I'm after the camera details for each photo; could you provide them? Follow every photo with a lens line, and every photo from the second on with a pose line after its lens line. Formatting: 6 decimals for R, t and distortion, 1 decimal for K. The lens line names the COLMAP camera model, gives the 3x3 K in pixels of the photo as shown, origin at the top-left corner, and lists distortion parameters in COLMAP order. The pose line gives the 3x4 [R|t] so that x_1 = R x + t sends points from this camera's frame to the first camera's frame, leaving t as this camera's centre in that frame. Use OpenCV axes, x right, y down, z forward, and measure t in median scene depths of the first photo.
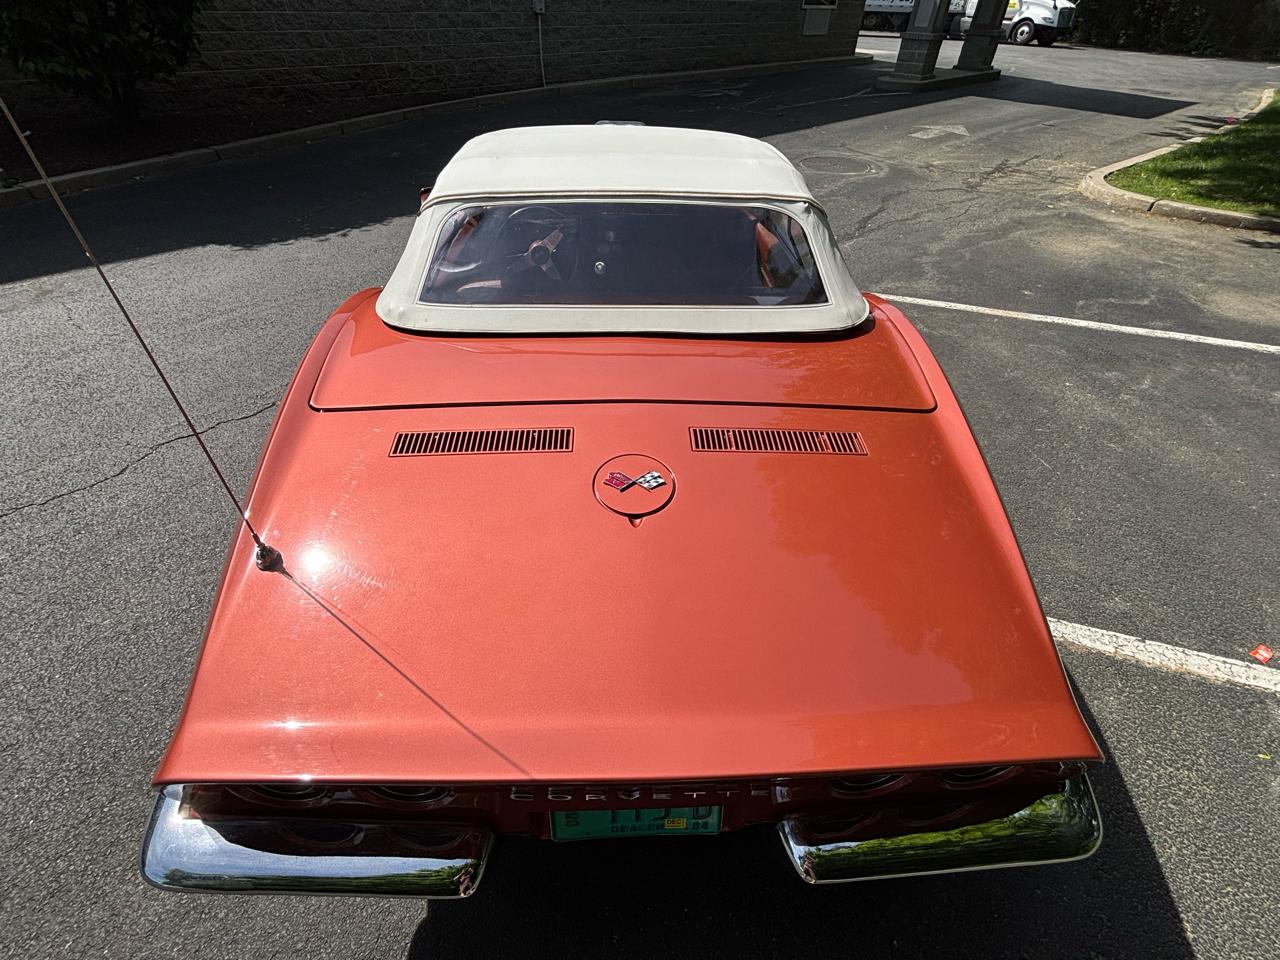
lens RADIAL K [[596.9, 0, 646.0], [0, 596.9, 474.8], [0, 0, 1]] dist [-0.000612, 0.002934]
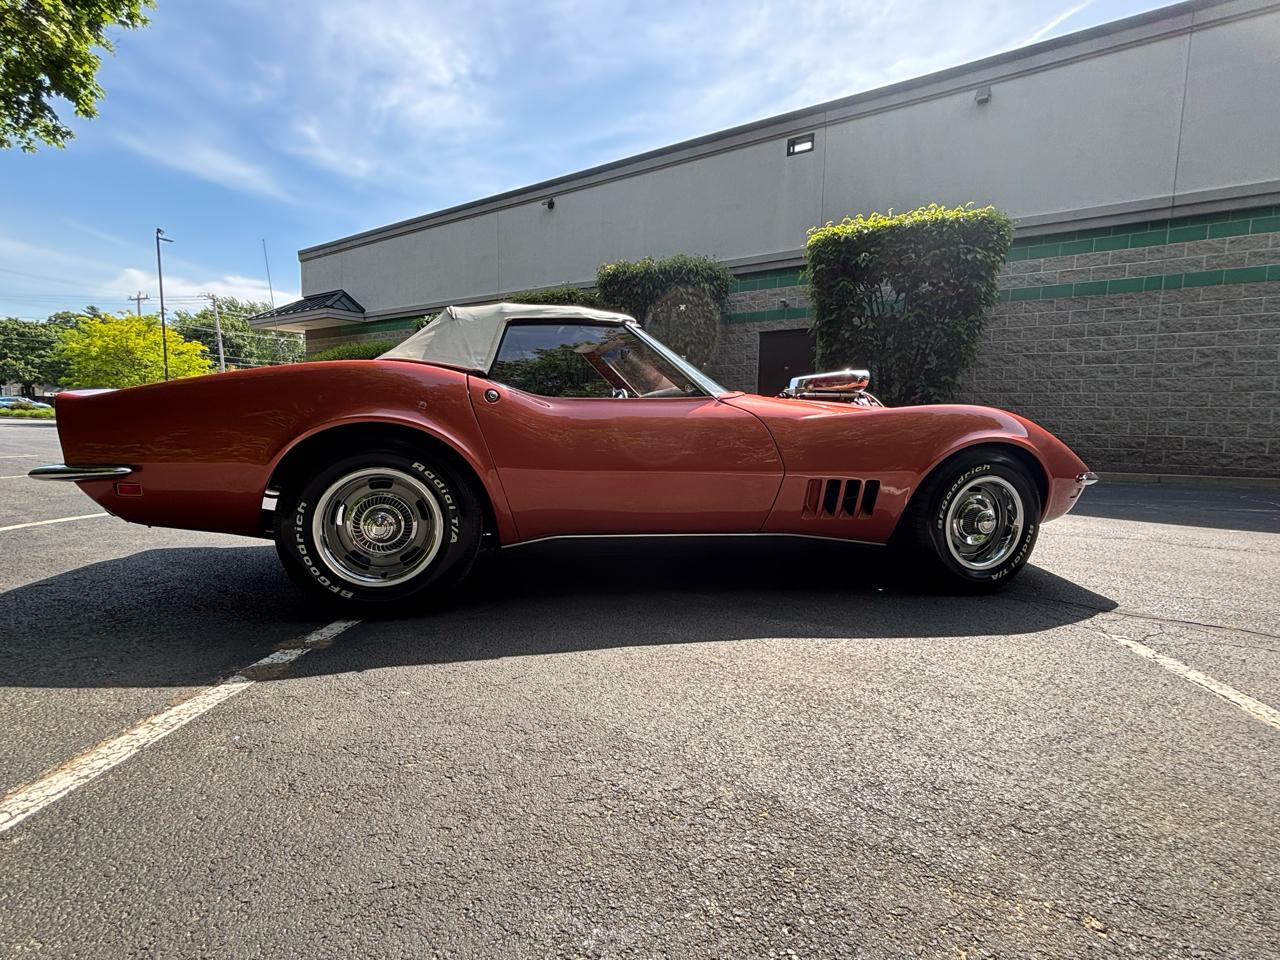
lens RADIAL K [[626.2, 0, 643.6], [0, 626.2, 484.8], [0, 0, 1]] dist [-0.007221, 0.007609]
pose [[0.185526, 0.078948, -0.979463, 0.376606], [-0.629959, 0.774541, -0.056894, -0.063369], [0.754143, 0.627577, 0.193432, 0.259121]]
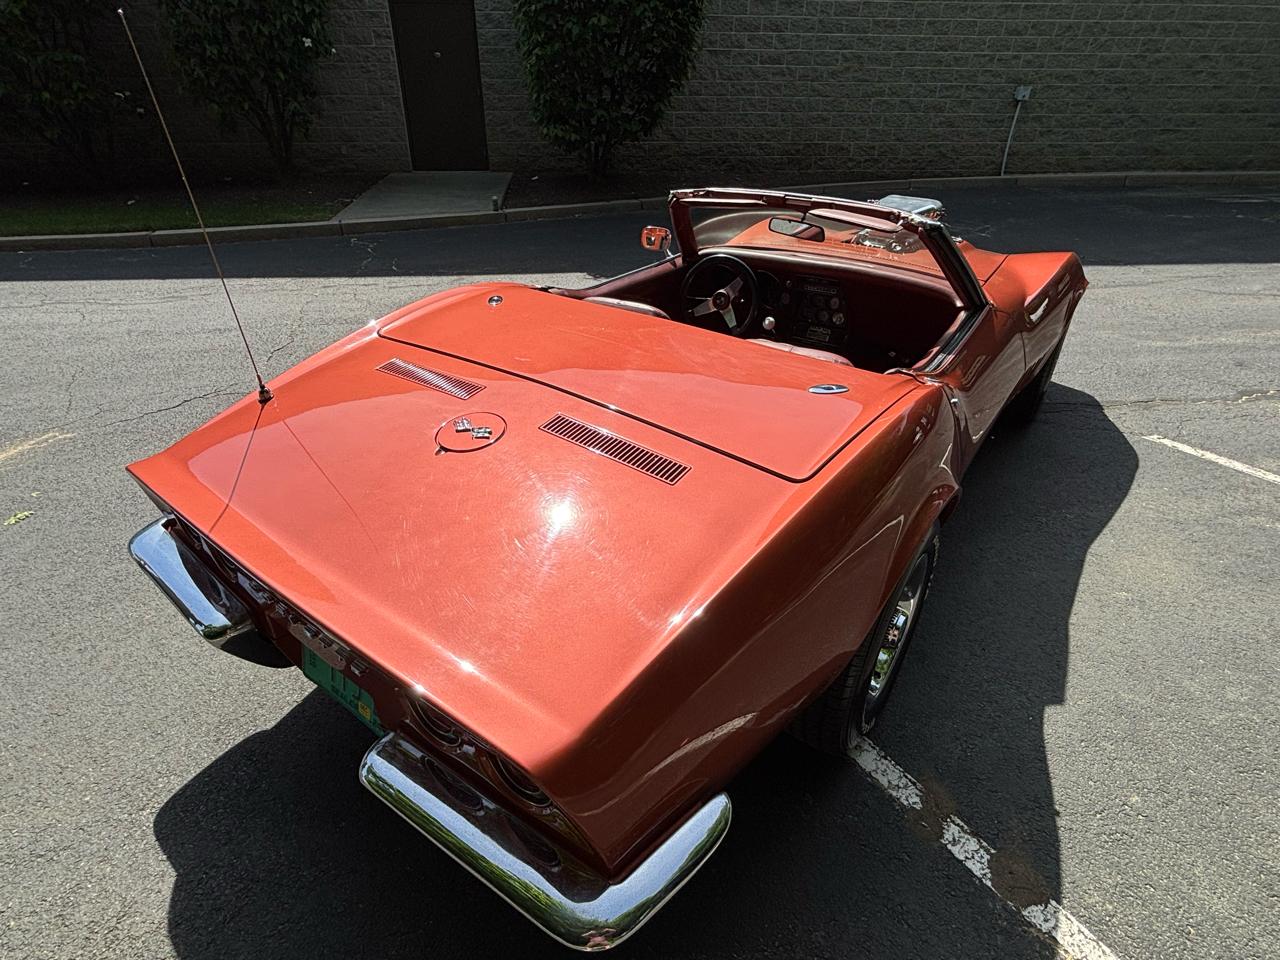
lens RADIAL K [[679.2, 0, 634.6], [0, 679.2, 477.2], [0, 0, 1]] dist [-0.016713, 0.009584]
pose [[0.770267, 0.313507, -0.555340, 0.140724], [-0.394370, 0.918511, -0.028470, 0.001167], [0.501160, 0.240938, 0.831136, 0.010575]]
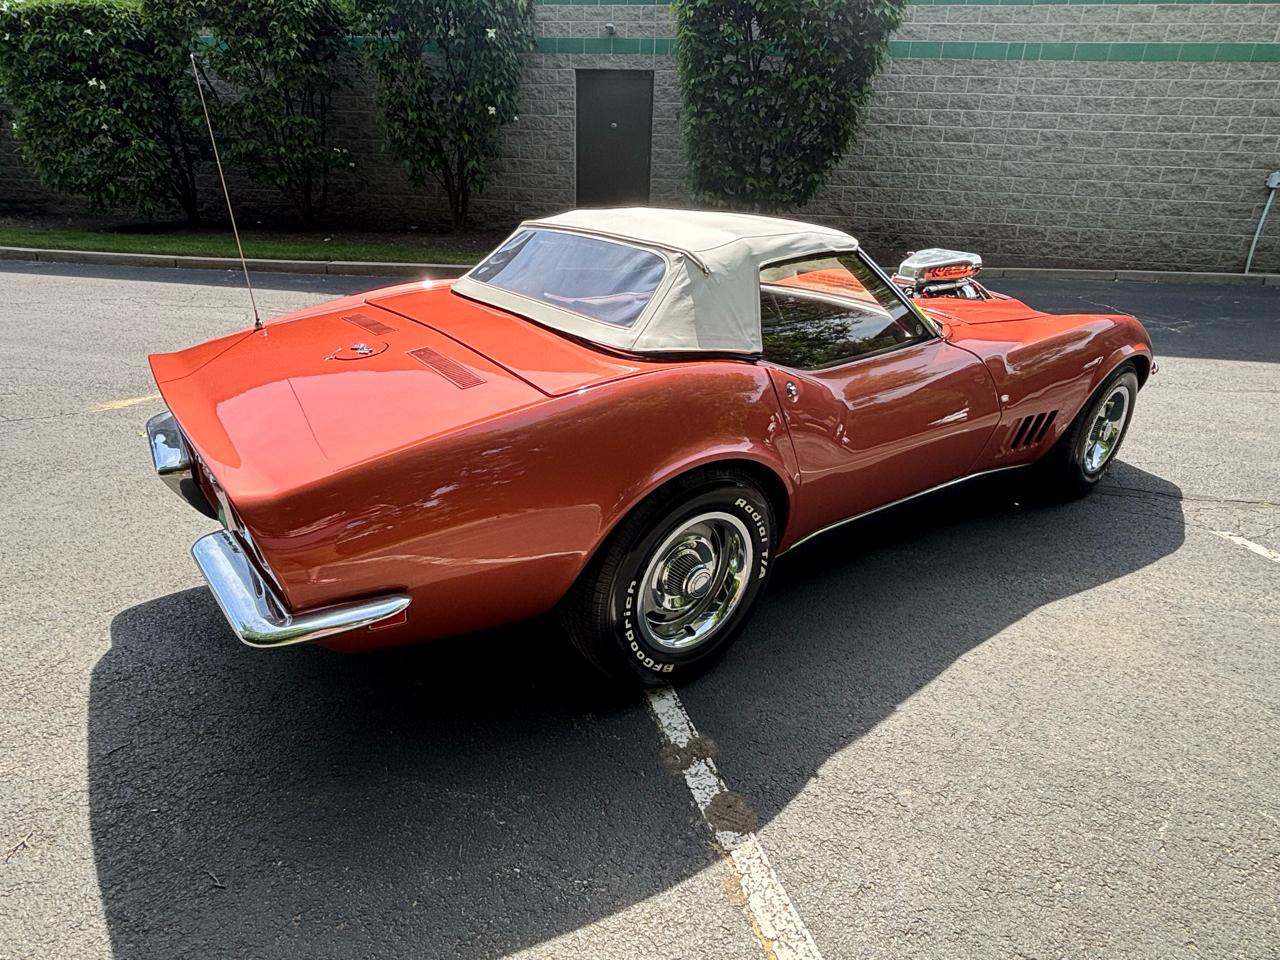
lens RADIAL K [[756.3, 0, 631.0], [0, 756.3, 482.6], [0, 0, 1]] dist [-0.009474, 0.005354]
pose [[0.557445, 0.330820, -0.761455, 0.265038], [-0.537441, 0.842861, -0.027261, -0.002575], [0.632782, 0.424433, 0.647645, 0.041958]]
